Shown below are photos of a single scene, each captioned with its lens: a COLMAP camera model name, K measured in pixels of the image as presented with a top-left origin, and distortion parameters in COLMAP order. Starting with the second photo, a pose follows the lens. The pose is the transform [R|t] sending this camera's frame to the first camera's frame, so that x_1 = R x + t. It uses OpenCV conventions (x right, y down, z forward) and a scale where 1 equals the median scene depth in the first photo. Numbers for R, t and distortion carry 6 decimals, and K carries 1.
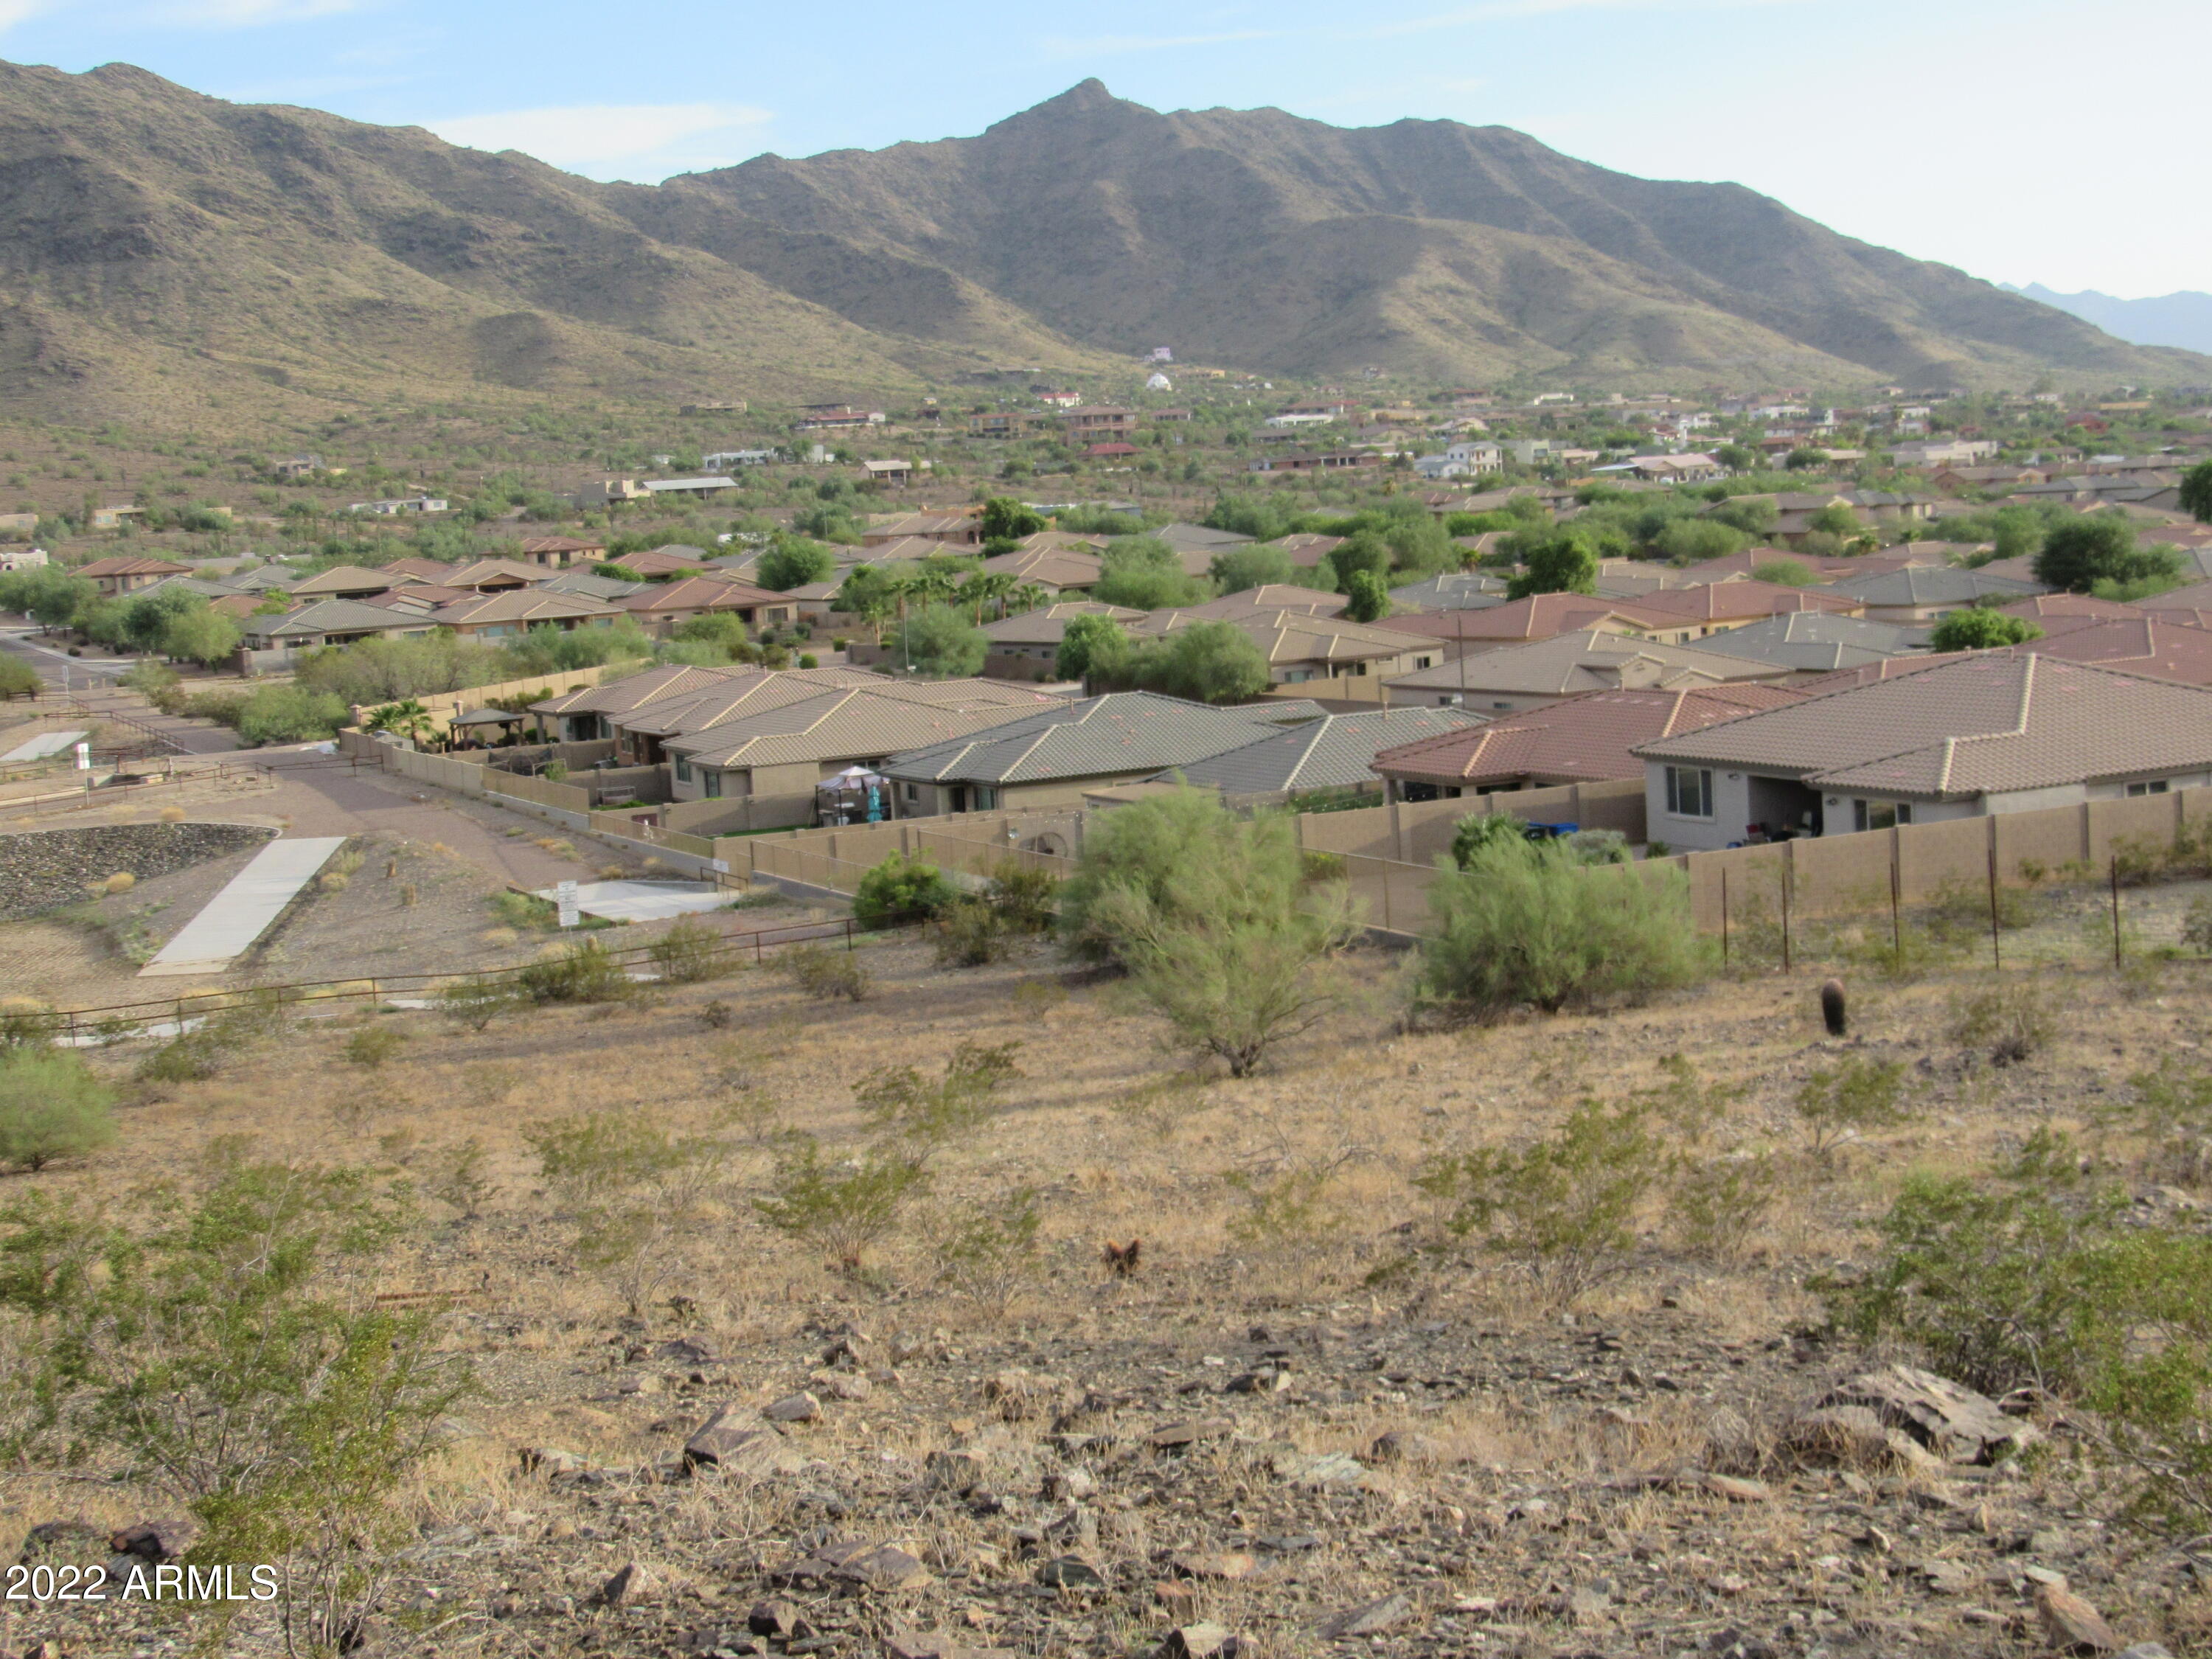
lens RADIAL K [[3171.1, 0, 1106.0], [0, 3171.1, 829.5], [0, 0, 1]] dist [-0.054875, -0.025638]
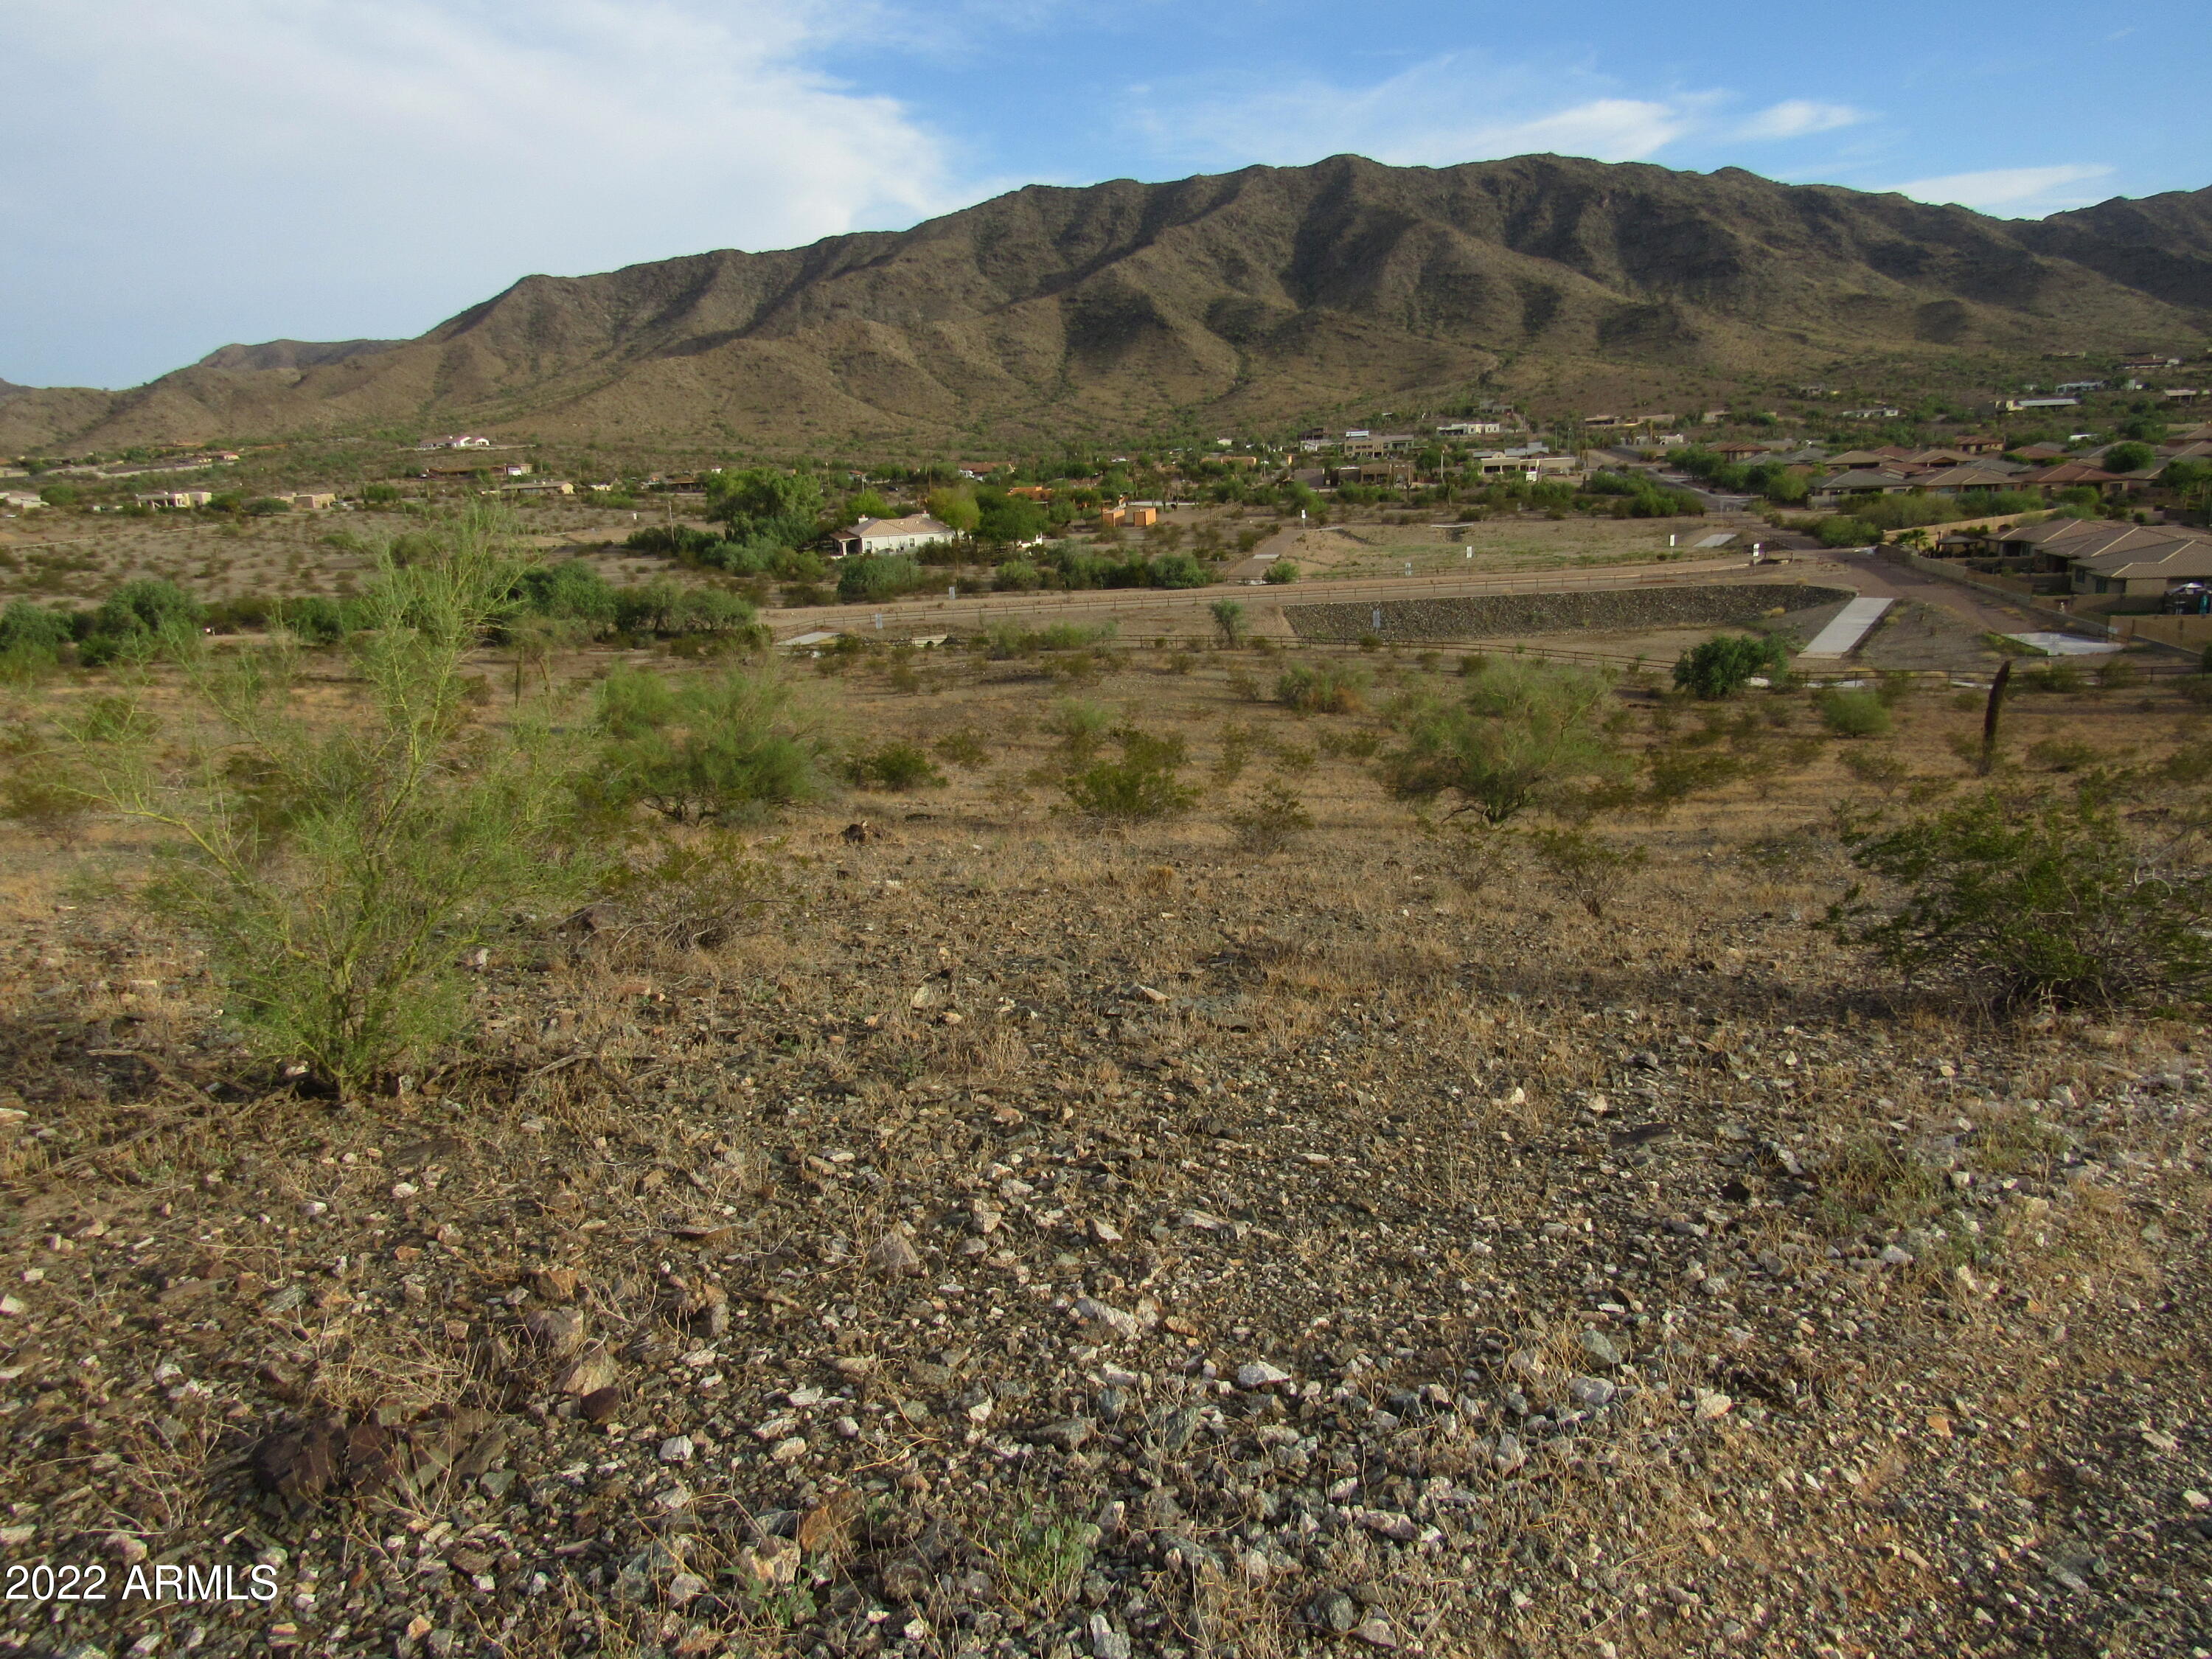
lens RADIAL K [[1640.2, 0, 1040.6], [0, 1640.2, 838.6], [0, 0, 1]] dist [-0.045143, 0.014094]
pose [[0.796574, 0.158792, -0.583313, -0.023831], [-0.060963, 0.981068, 0.183820, -0.002479], [0.601459, -0.110866, 0.791174, -0.106343]]
